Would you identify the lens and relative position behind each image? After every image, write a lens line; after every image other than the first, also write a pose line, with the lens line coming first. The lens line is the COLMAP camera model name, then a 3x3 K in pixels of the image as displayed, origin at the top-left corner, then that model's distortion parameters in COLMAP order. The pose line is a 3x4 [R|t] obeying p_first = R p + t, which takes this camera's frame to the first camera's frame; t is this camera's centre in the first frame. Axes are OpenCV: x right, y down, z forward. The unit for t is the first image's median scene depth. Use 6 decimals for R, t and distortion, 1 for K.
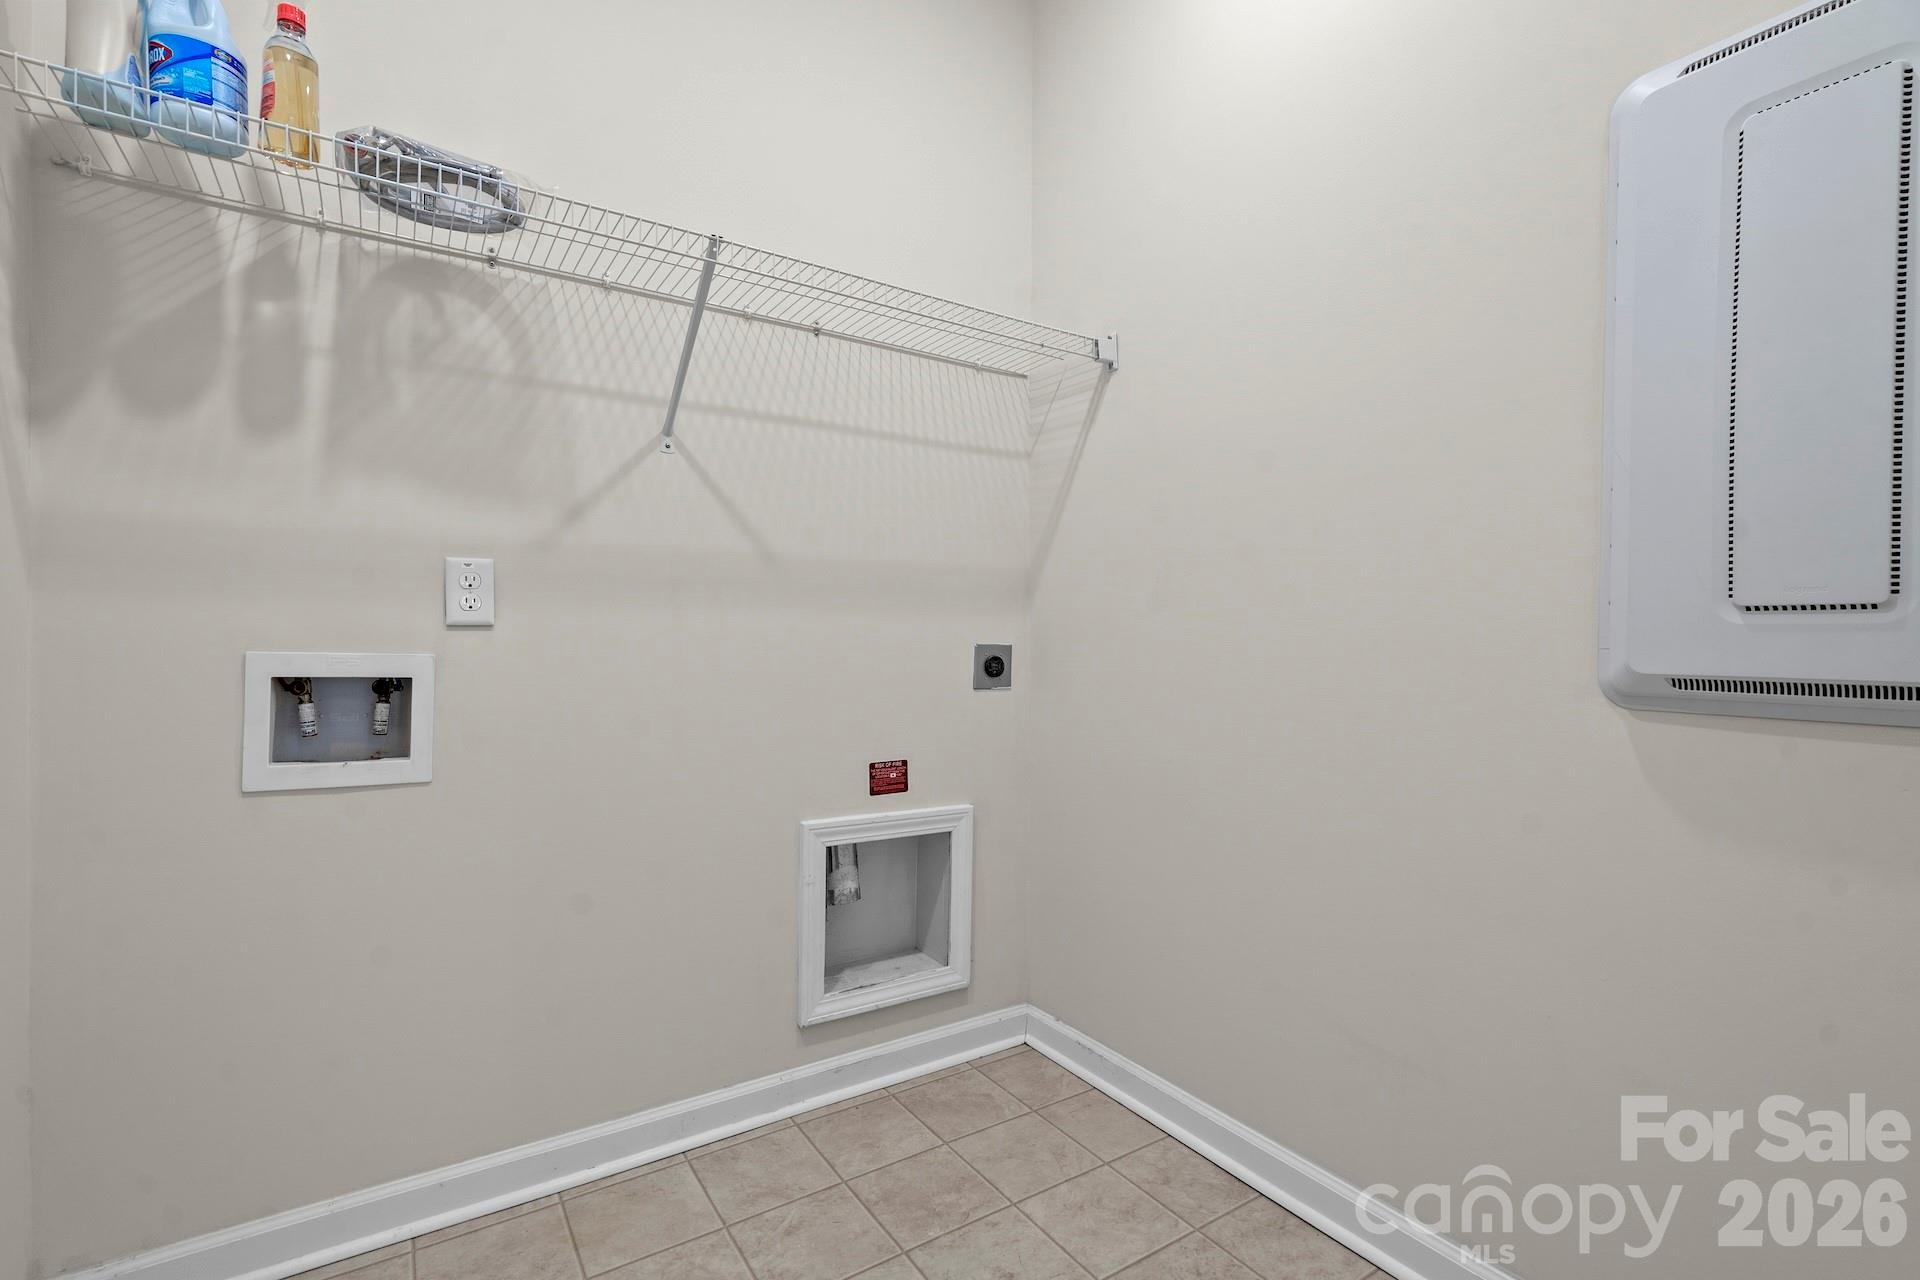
lens RADIAL K [[869.4, 0, 960.5], [0, 869.4, 647.9], [0, 0, 1]] dist [-0.001067, -0.000663]
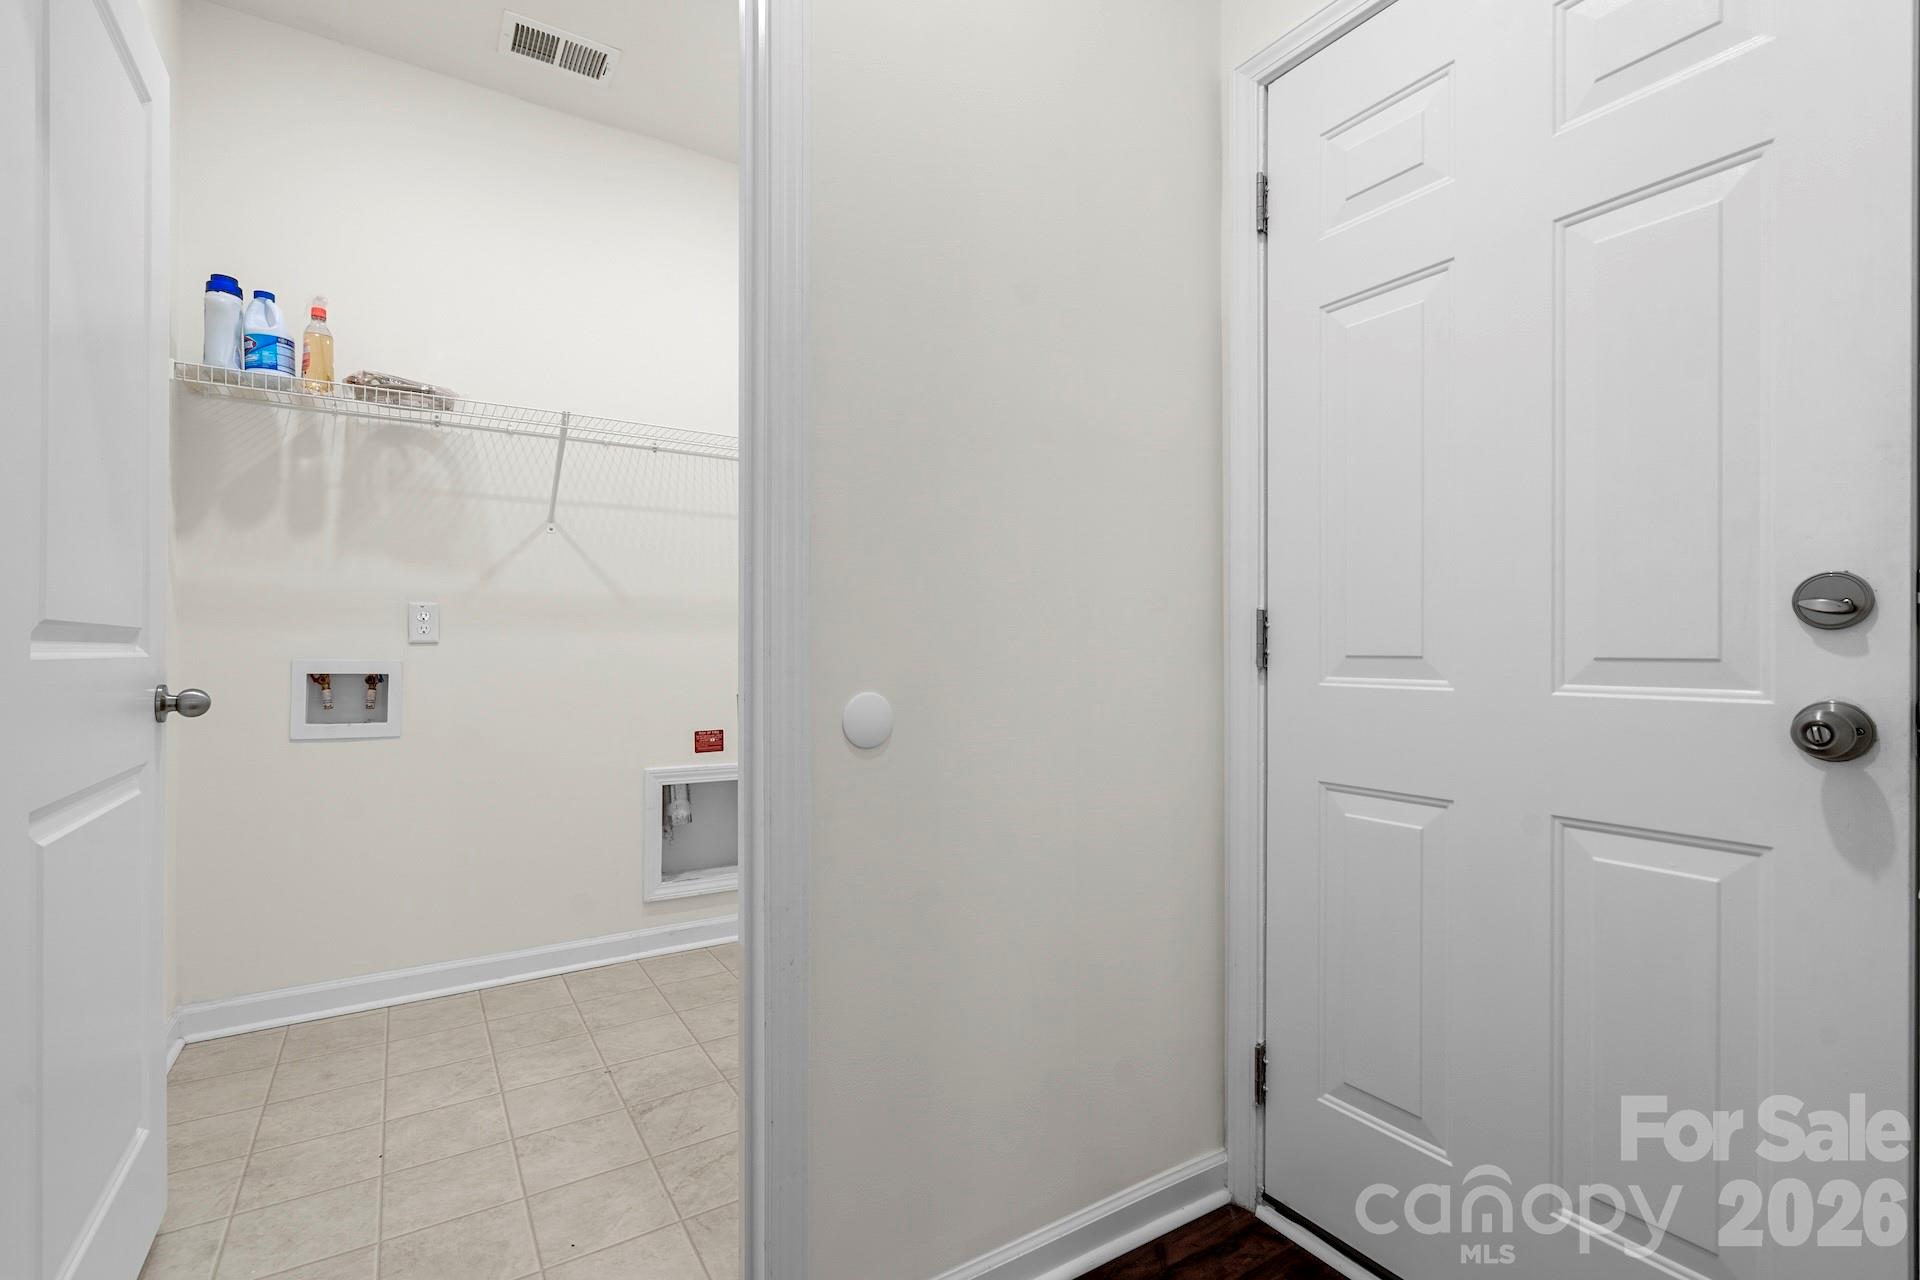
lens RADIAL K [[872.8, 0, 961.0], [0, 872.8, 647.0], [0, 0, 1]] dist [-0.002408, 0.000031]
pose [[0.999878, -0.003588, -0.015180, 0.493726], [0.003507, 0.999979, -0.005403, -0.005546], [0.015199, 0.005349, 0.999870, -0.659476]]
